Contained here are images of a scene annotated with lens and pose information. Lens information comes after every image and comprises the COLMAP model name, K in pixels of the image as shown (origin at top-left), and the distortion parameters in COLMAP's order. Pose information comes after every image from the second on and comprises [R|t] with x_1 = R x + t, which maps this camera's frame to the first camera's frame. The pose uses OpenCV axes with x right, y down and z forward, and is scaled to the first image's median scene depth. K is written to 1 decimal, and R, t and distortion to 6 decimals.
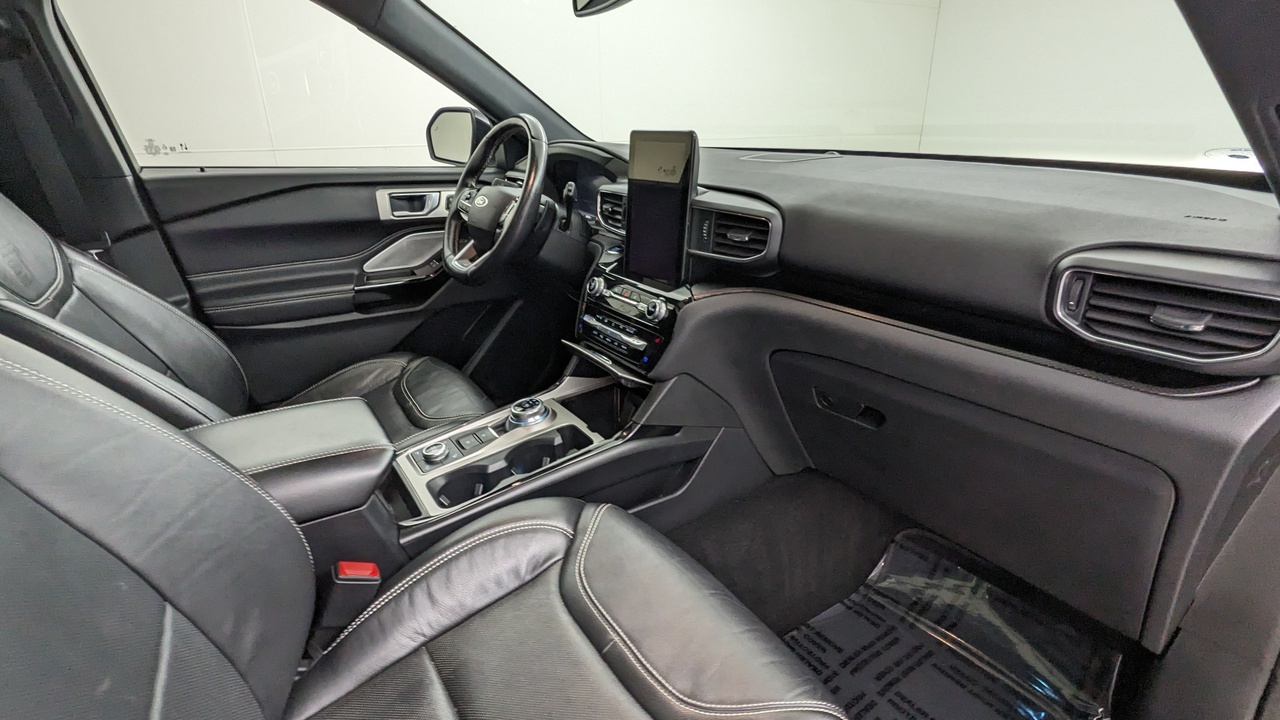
lens RADIAL K [[597.1, 0, 642.6], [0, 597.1, 368.3], [0, 0, 1]] dist [-0.000315, 0.000385]
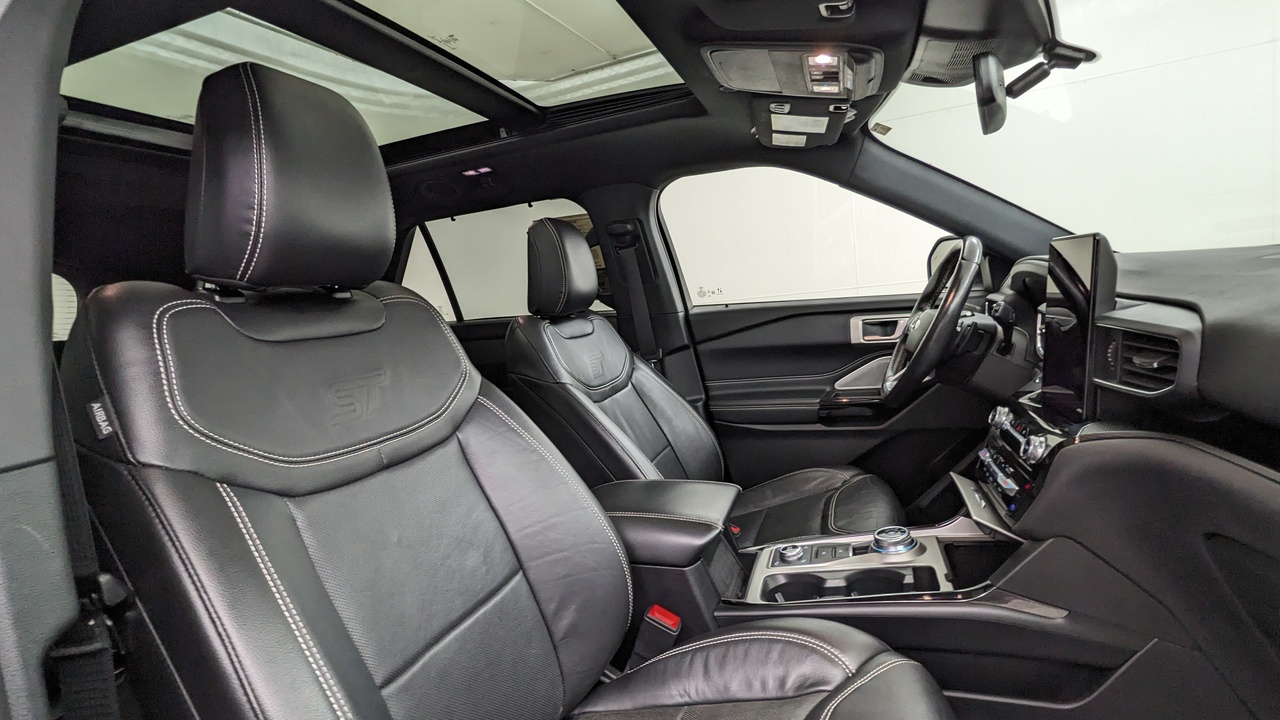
lens RADIAL K [[597.1, 0, 642.6], [0, 597.1, 368.3], [0, 0, 1]] dist [-0.000315, 0.000385]
pose [[0.624278, 0.039186, -0.780219, 0.290139], [-0.200681, 0.973269, -0.111690, -0.006401], [0.754986, 0.226300, 0.615454, 0.072361]]
